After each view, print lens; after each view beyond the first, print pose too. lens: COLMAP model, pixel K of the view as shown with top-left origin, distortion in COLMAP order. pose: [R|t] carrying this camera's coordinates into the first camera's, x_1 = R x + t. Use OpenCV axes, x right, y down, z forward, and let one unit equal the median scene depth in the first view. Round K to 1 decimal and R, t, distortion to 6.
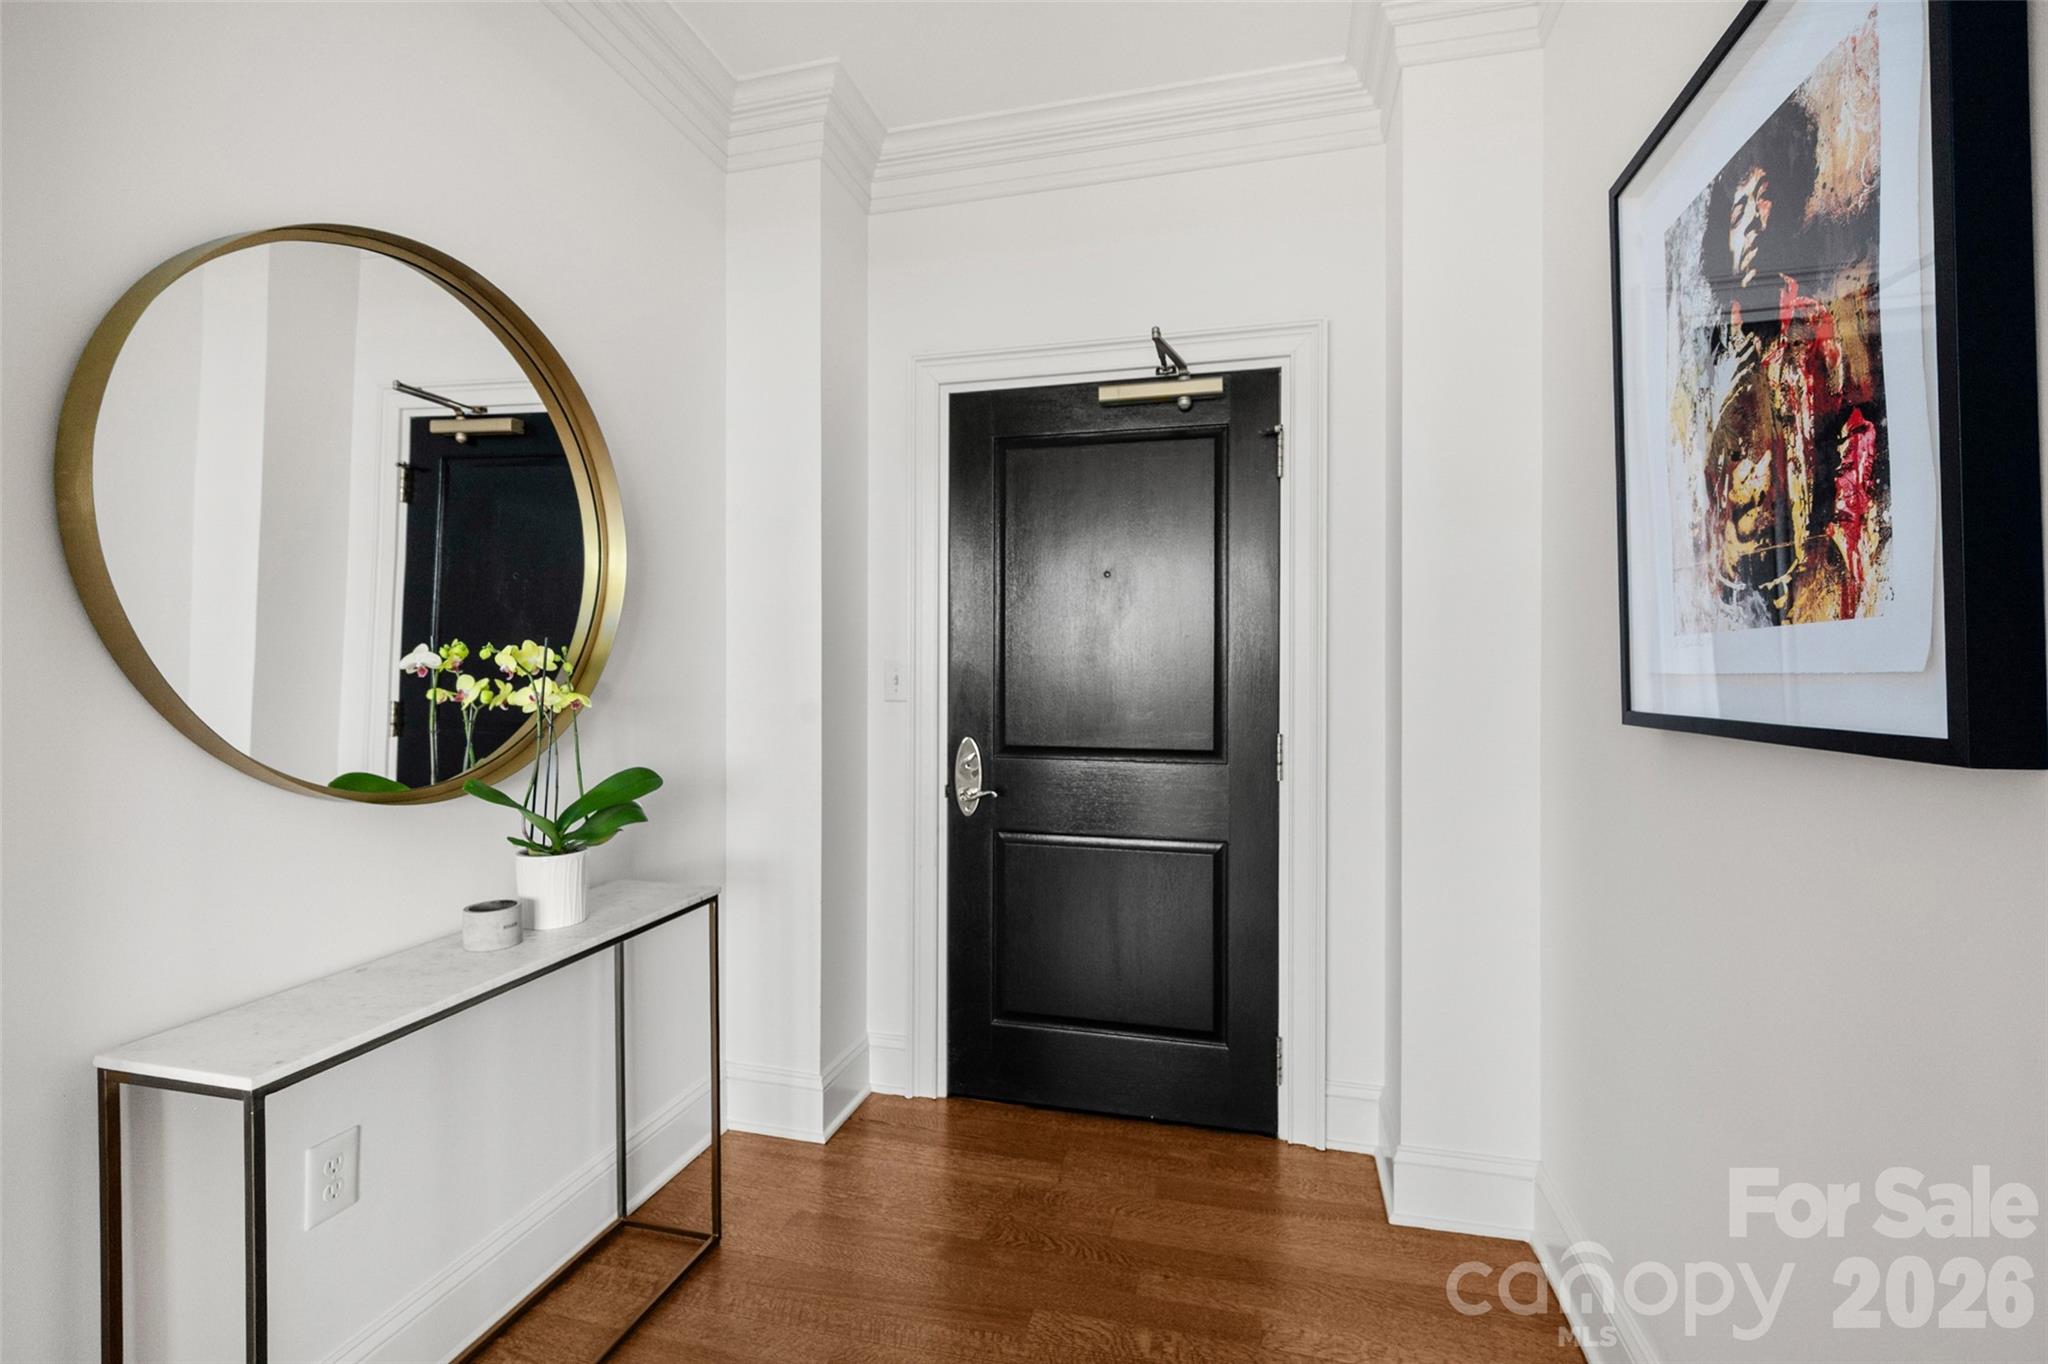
lens RADIAL K [[880.2, 0, 1025.1], [0, 880.2, 669.5], [0, 0, 1]] dist [-0.000369, 0.000007]
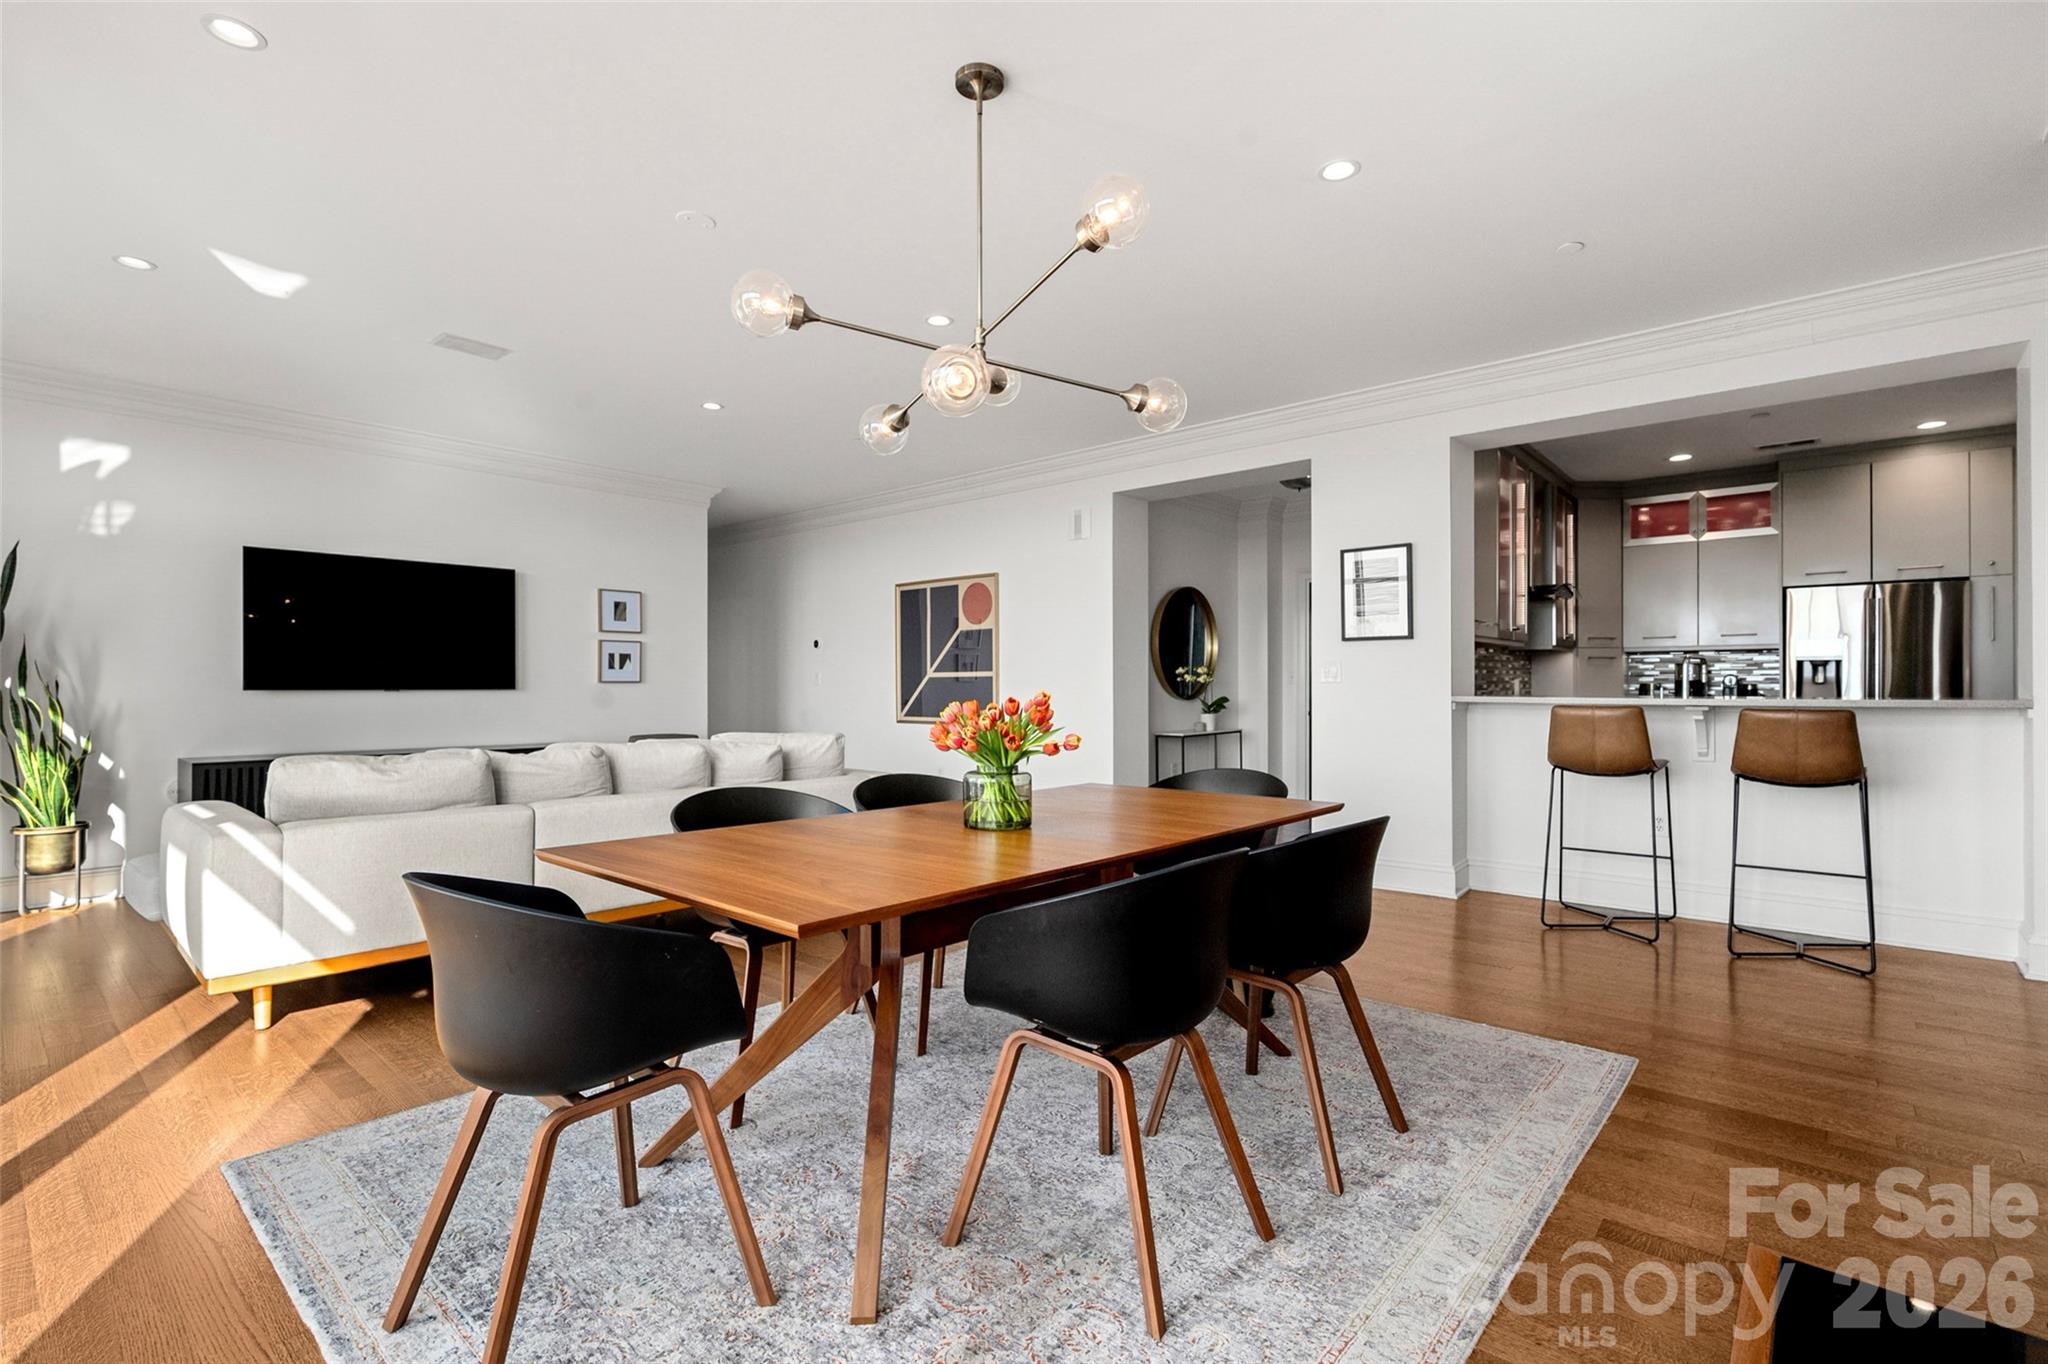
lens RADIAL K [[936.8, 0, 1027.3], [0, 936.8, 684.3], [0, 0, 1]] dist [0.000506, -0.000028]
pose [[0.890211, 0.000330, -0.455548, 0.807047], [-0.001479, 0.999997, -0.002167, 0.066418], [0.455545, 0.002603, 0.890209, -3.595310]]
